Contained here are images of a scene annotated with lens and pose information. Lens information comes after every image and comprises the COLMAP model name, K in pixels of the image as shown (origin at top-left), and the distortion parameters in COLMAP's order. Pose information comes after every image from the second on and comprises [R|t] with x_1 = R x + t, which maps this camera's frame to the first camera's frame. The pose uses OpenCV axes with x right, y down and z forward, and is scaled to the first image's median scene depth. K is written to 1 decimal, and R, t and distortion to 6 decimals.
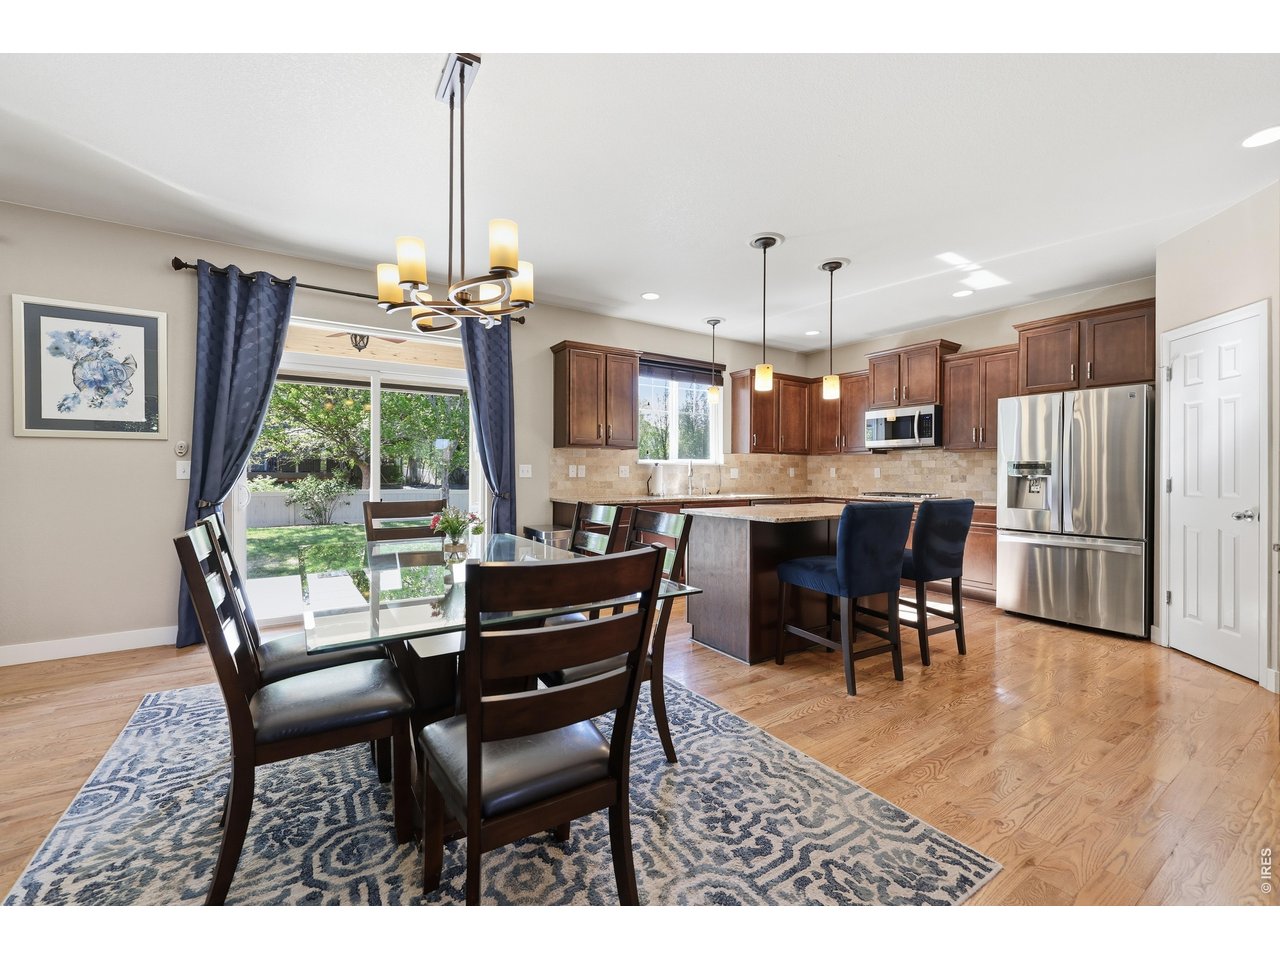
lens RADIAL K [[523.2, 0, 643.9], [0, 523.2, 473.1], [0, 0, 1]] dist [0.000393, 0.000153]
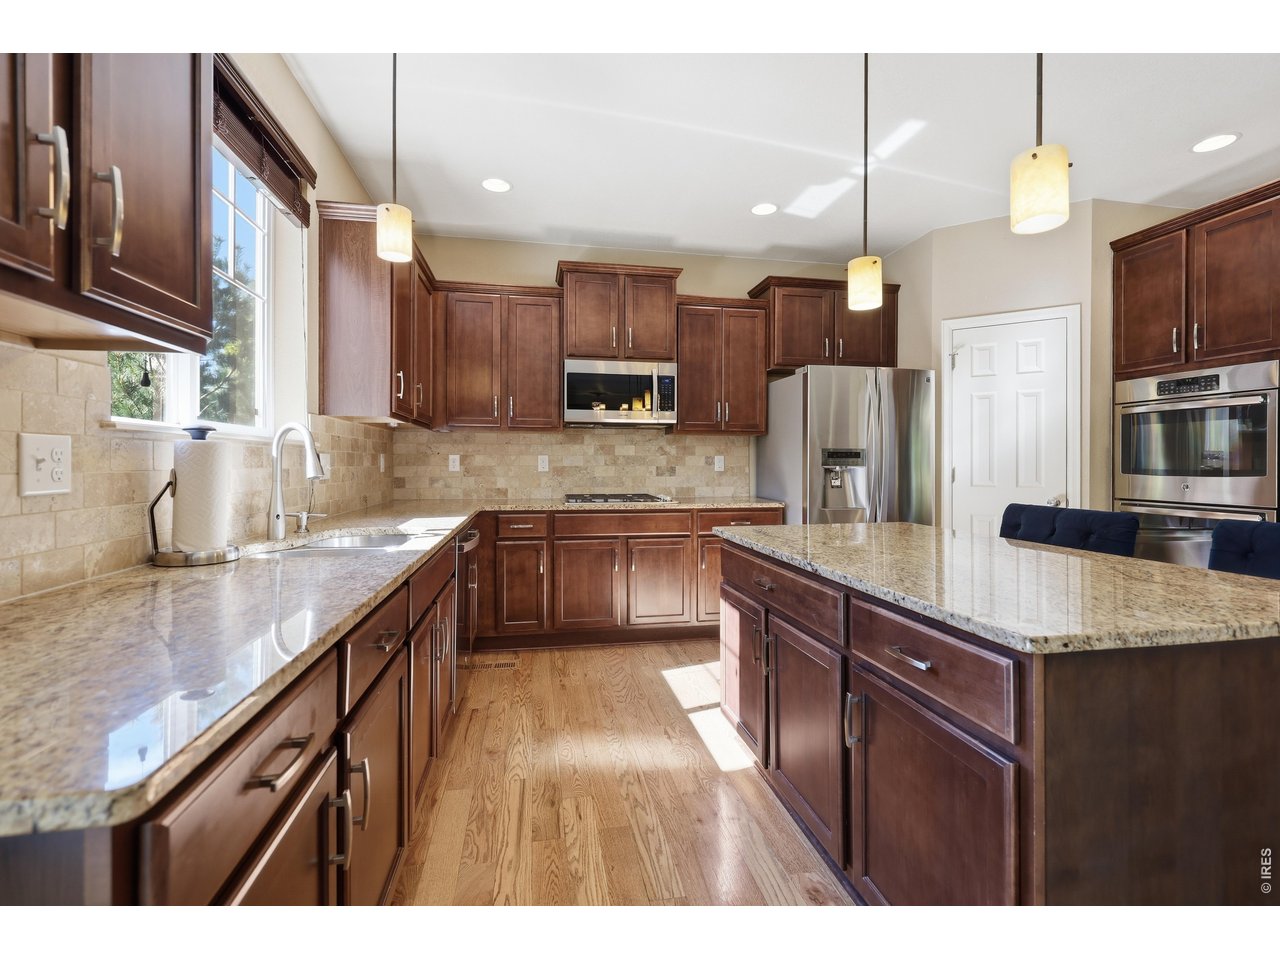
lens RADIAL K [[573.4, 0, 641.8], [0, 573.4, 466.4], [0, 0, 1]] dist [-0.011361, -0.001729]
pose [[0.382339, -0.009561, 0.923973, -0.153683], [0.003693, 0.999954, 0.008819, -0.003149], [-0.924015, 0.000040, 0.382356, 0.771070]]
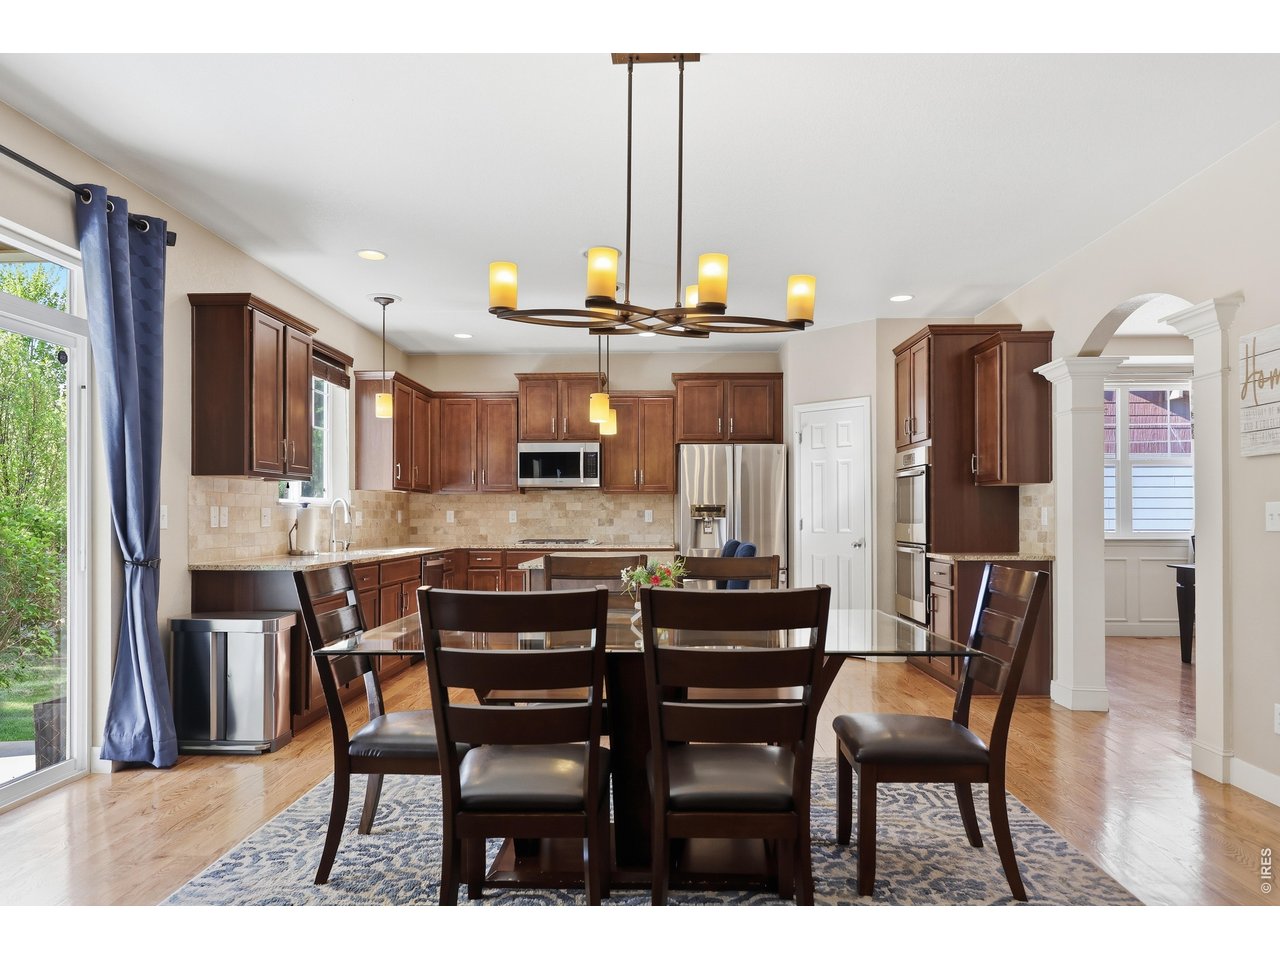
lens RADIAL K [[815.1, 0, 639.4], [0, 815.1, 511.7], [0, 0, 1]] dist [-0.007324, -0.000365]
pose [[0.575491, -0.001433, 0.817807, -0.593825], [0.008068, 0.999960, -0.003925, -0.002064], [-0.817768, 0.008857, 0.575479, 0.115346]]
